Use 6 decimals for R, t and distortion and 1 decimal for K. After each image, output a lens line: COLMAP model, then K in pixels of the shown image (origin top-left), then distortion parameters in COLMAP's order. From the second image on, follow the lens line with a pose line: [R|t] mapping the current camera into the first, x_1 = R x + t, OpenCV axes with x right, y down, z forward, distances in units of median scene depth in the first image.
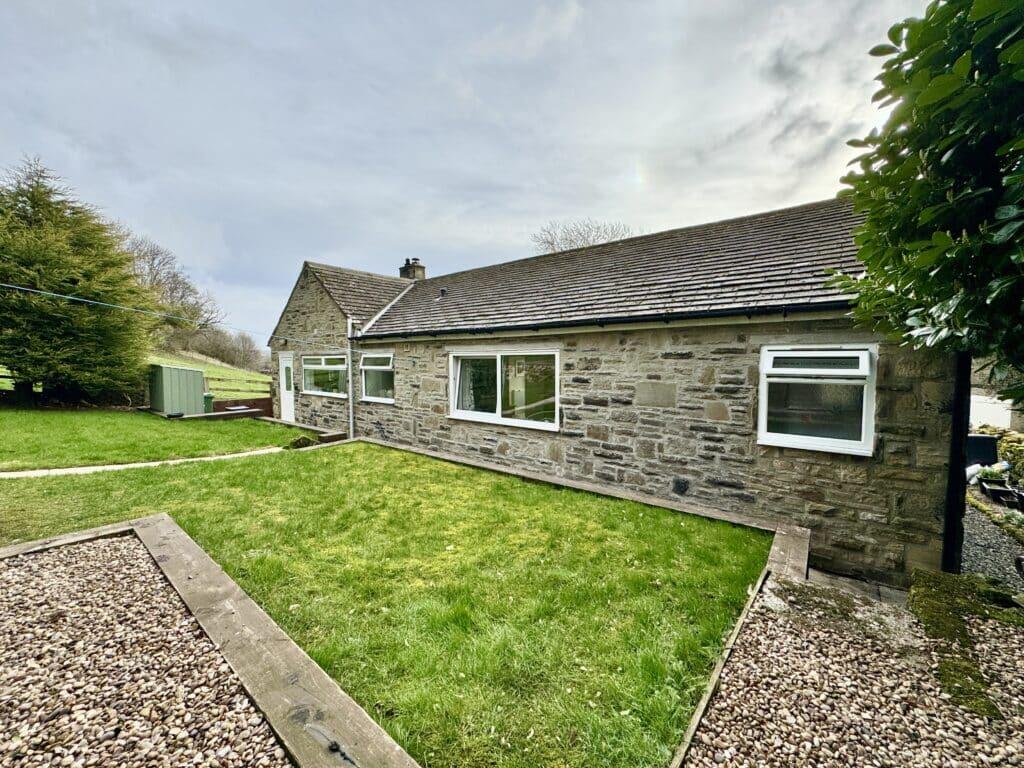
lens RADIAL K [[407.6, 0, 512.0], [0, 407.6, 384.0], [0, 0, 1]] dist [-0.002088, -0.000179]
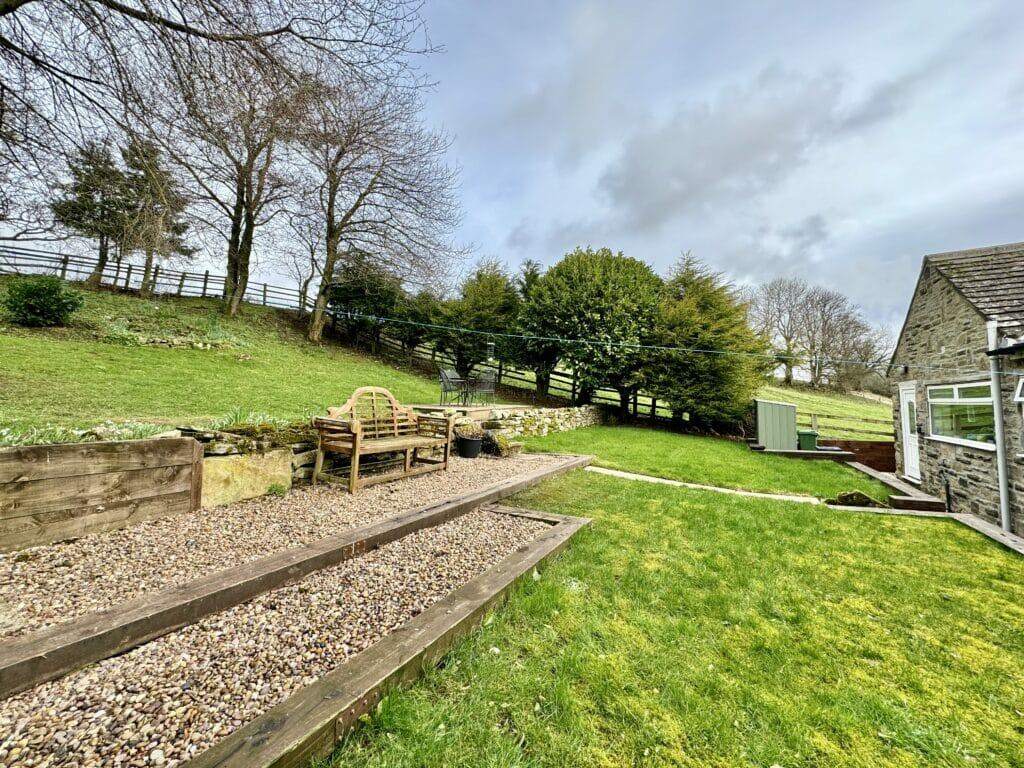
lens RADIAL K [[407.6, 0, 512.0], [0, 407.6, 384.0], [0, 0, 1]] dist [-0.002088, -0.000179]
pose [[0.177300, -0.048805, -0.982946, 0.073322], [-0.050756, 0.996987, -0.058657, 0.007500], [0.982847, 0.060291, 0.174289, 0.182259]]
